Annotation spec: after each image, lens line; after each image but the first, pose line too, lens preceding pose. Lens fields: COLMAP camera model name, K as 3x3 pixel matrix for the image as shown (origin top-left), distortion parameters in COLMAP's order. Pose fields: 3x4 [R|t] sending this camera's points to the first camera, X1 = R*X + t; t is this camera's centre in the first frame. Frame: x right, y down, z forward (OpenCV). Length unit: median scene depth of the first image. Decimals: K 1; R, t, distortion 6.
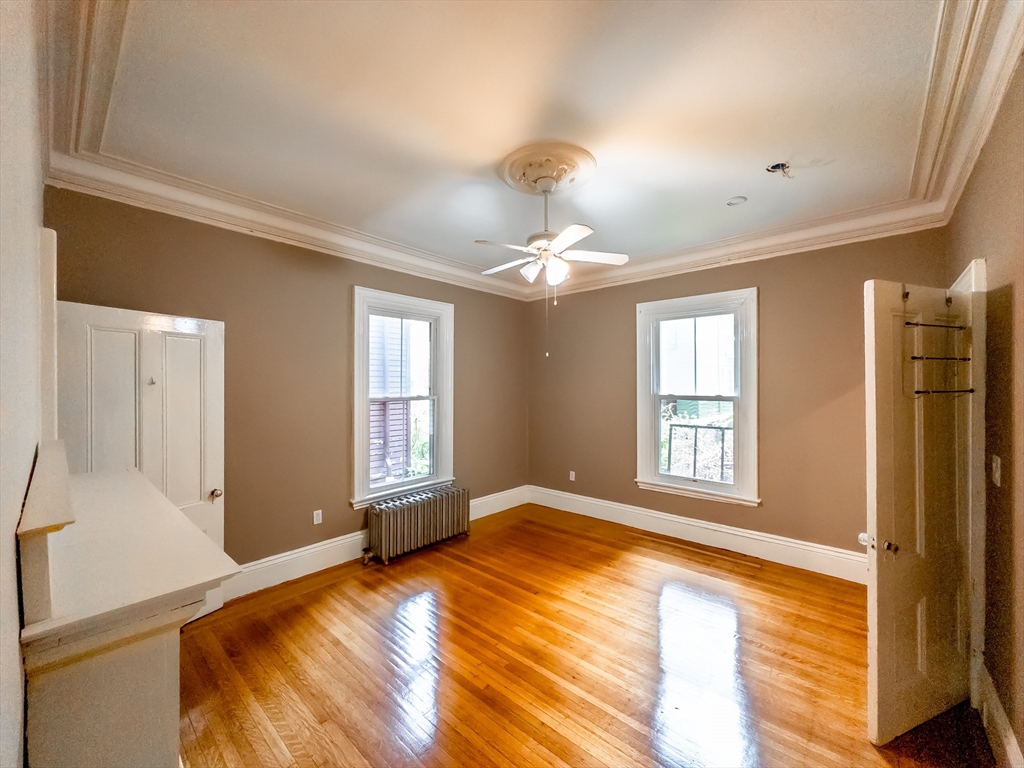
lens RADIAL K [[407.7, 0, 512.0], [0, 407.7, 384.0], [0, 0, 1]] dist [0.001313, 0.000337]
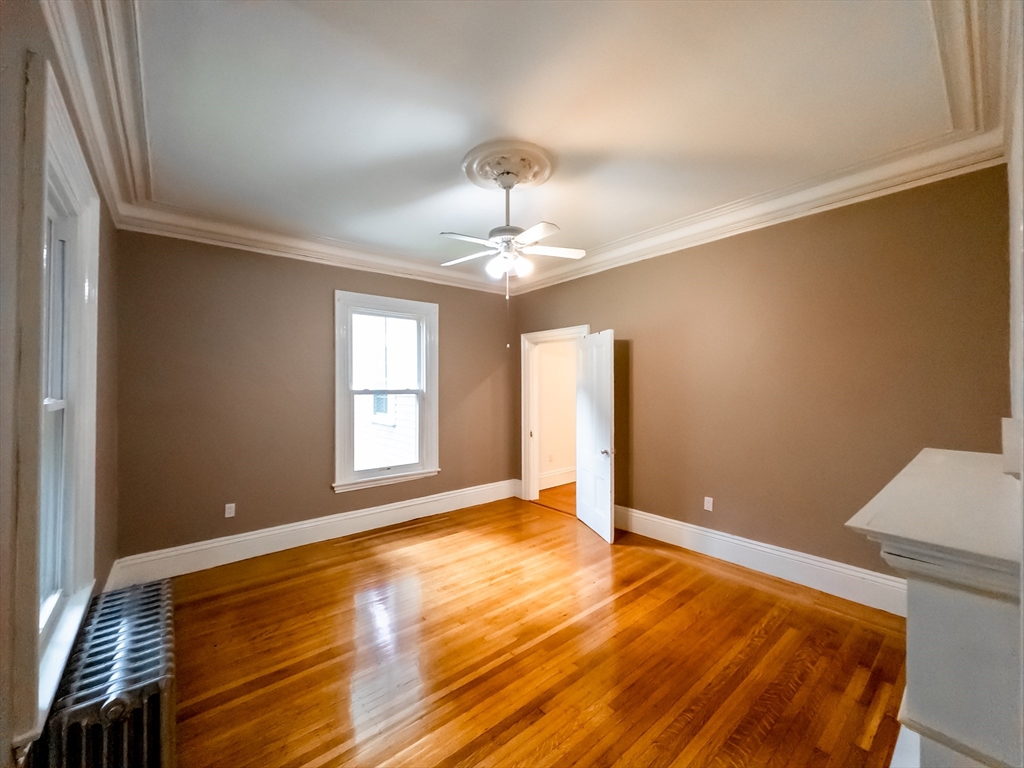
lens RADIAL K [[410.1, 0, 512.0], [0, 410.1, 384.0], [0, 0, 1]] dist [-0.000001, 0.000021]
pose [[0.141878, 0.001800, 0.989883, -0.656793], [0.000468, 0.999998, -0.001885, 0.017846], [-0.989884, 0.000730, 0.141877, 0.592807]]
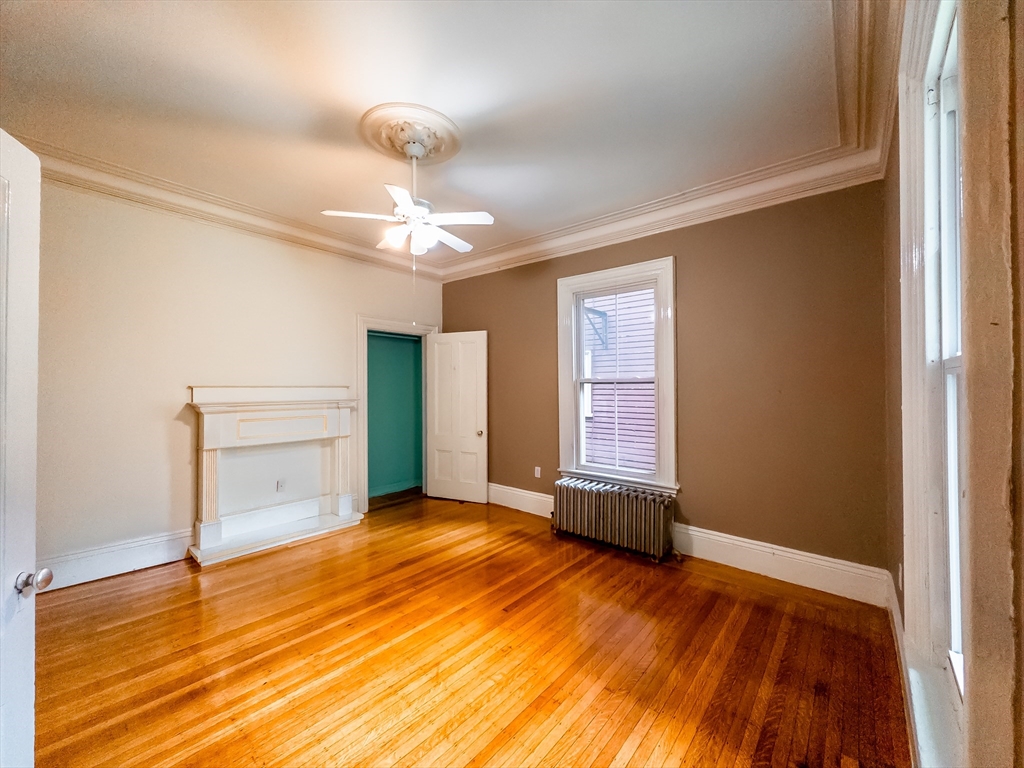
lens RADIAL K [[407.7, 0, 512.0], [0, 407.7, 384.0], [0, 0, 1]] dist [0.001313, 0.000337]
pose [[0.022397, -0.000990, -0.999749, 0.748617], [0.003427, 0.999994, -0.000913, 0.051009], [0.999743, -0.003405, 0.022400, 0.850172]]
